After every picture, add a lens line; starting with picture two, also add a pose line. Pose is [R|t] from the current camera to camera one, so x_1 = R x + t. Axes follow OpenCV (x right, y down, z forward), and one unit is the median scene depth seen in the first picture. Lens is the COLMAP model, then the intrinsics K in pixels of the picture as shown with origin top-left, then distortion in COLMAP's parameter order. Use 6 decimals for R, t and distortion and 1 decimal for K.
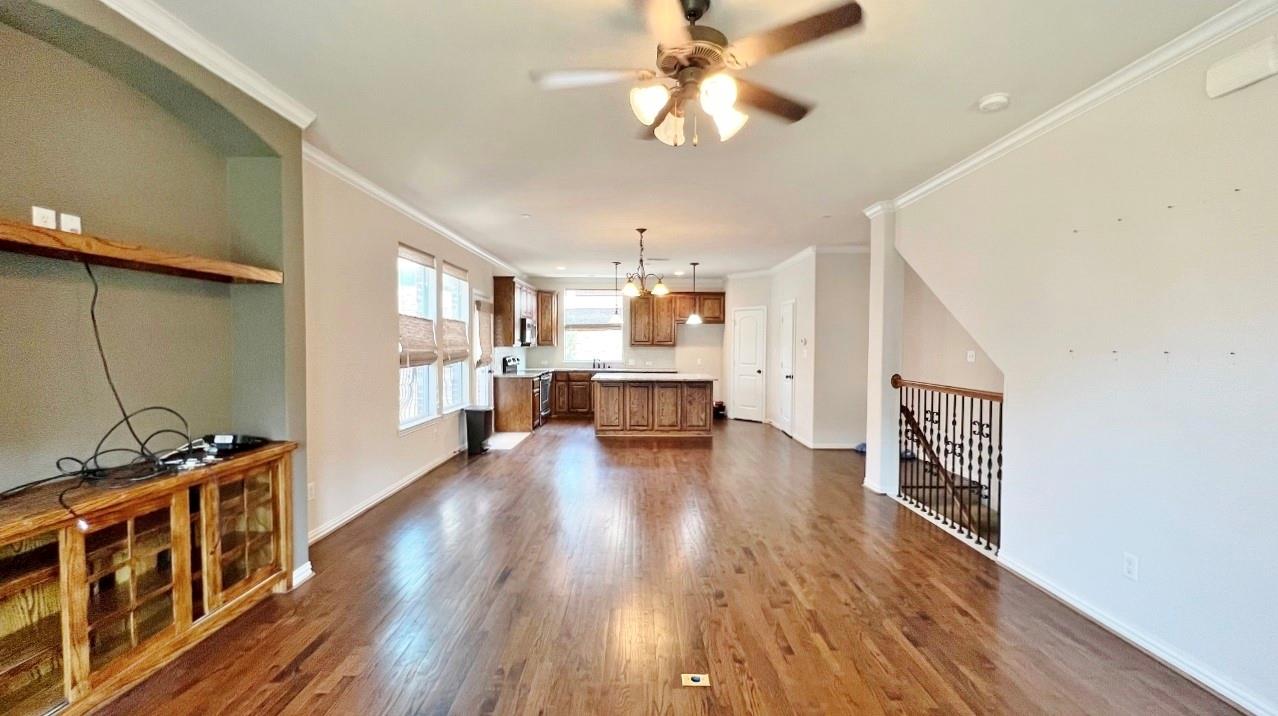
lens RADIAL K [[508.5, 0, 642.4], [0, 508.5, 357.0], [0, 0, 1]] dist [-0.001196, -0.000227]
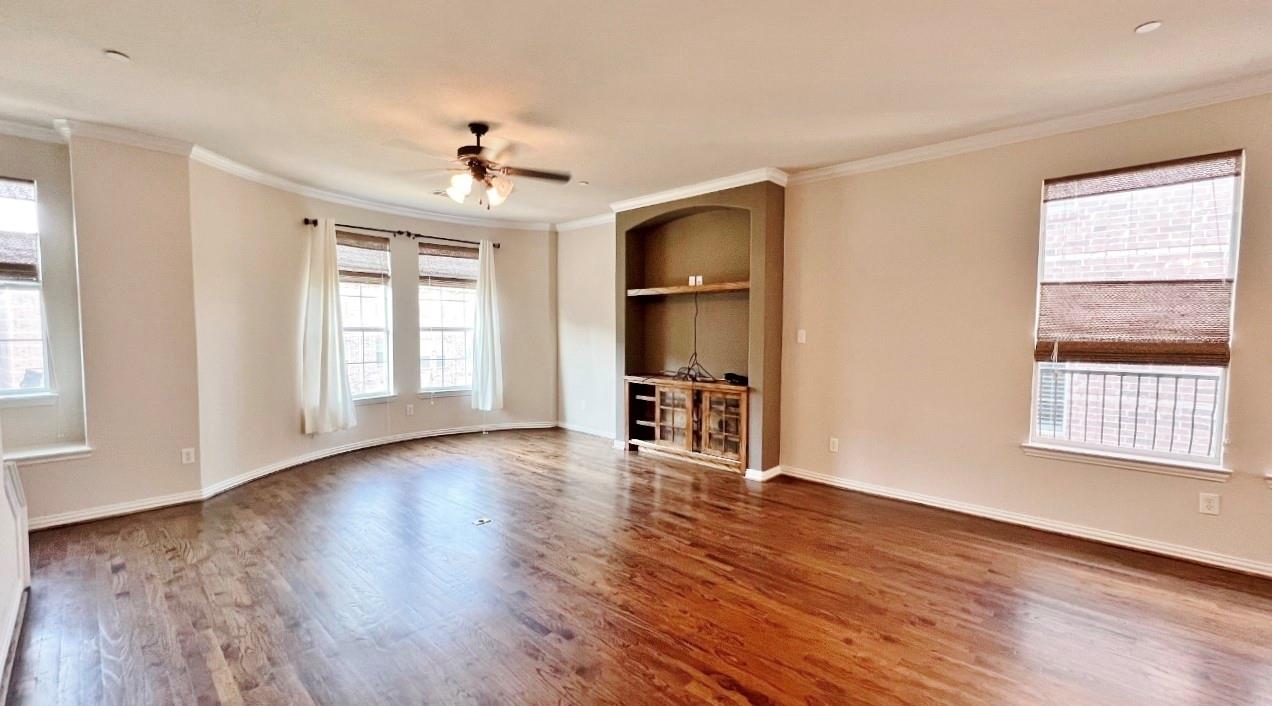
lens RADIAL K [[506.2, 0, 639.6], [0, 506.2, 356.8], [0, 0, 1]] dist [-0.001196, -0.000227]
pose [[-0.677969, 0.033951, -0.734306, 0.411838], [-0.025720, 0.997226, 0.069853, -0.018388], [0.734641, 0.066244, -0.675215, 1.063700]]
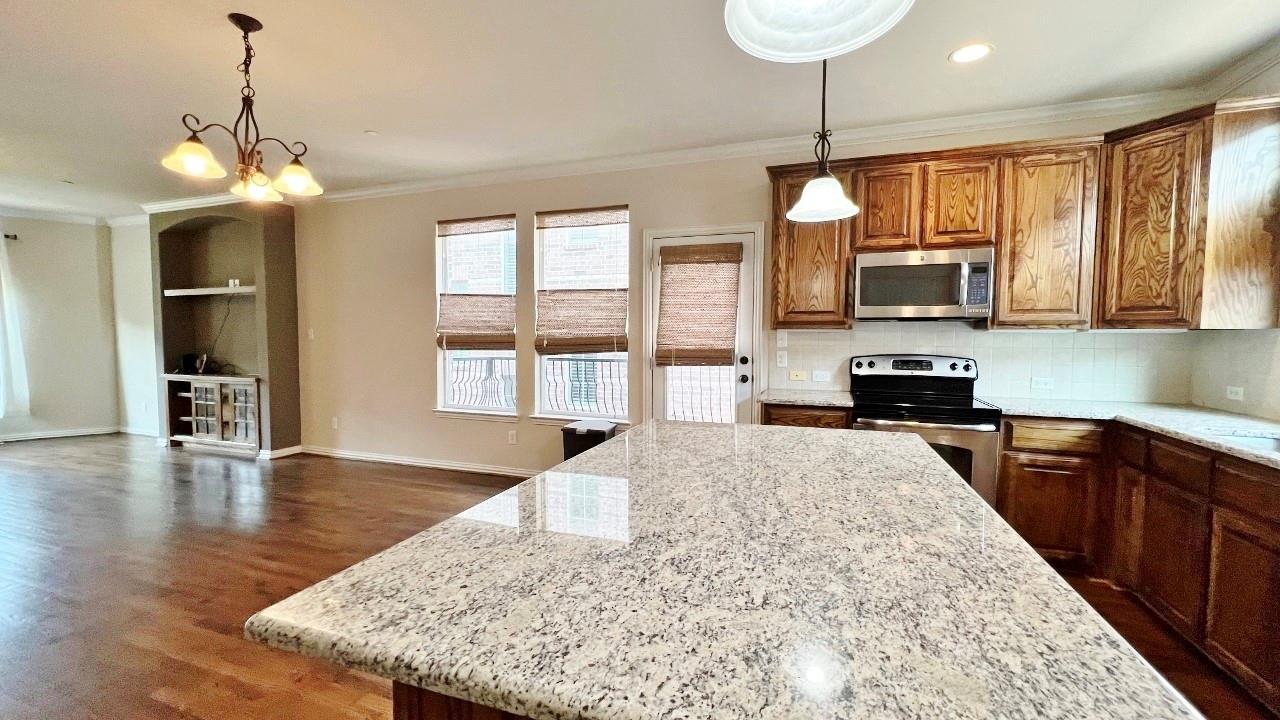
lens RADIAL K [[509.3, 0, 641.3], [0, 509.3, 361.7], [0, 0, 1]] dist [-0.001196, -0.000227]
pose [[-0.341282, 0.039428, -0.939134, 0.321404], [-0.029950, 0.998156, 0.052790, -0.018045], [0.939484, 0.046143, -0.339472, 1.704273]]
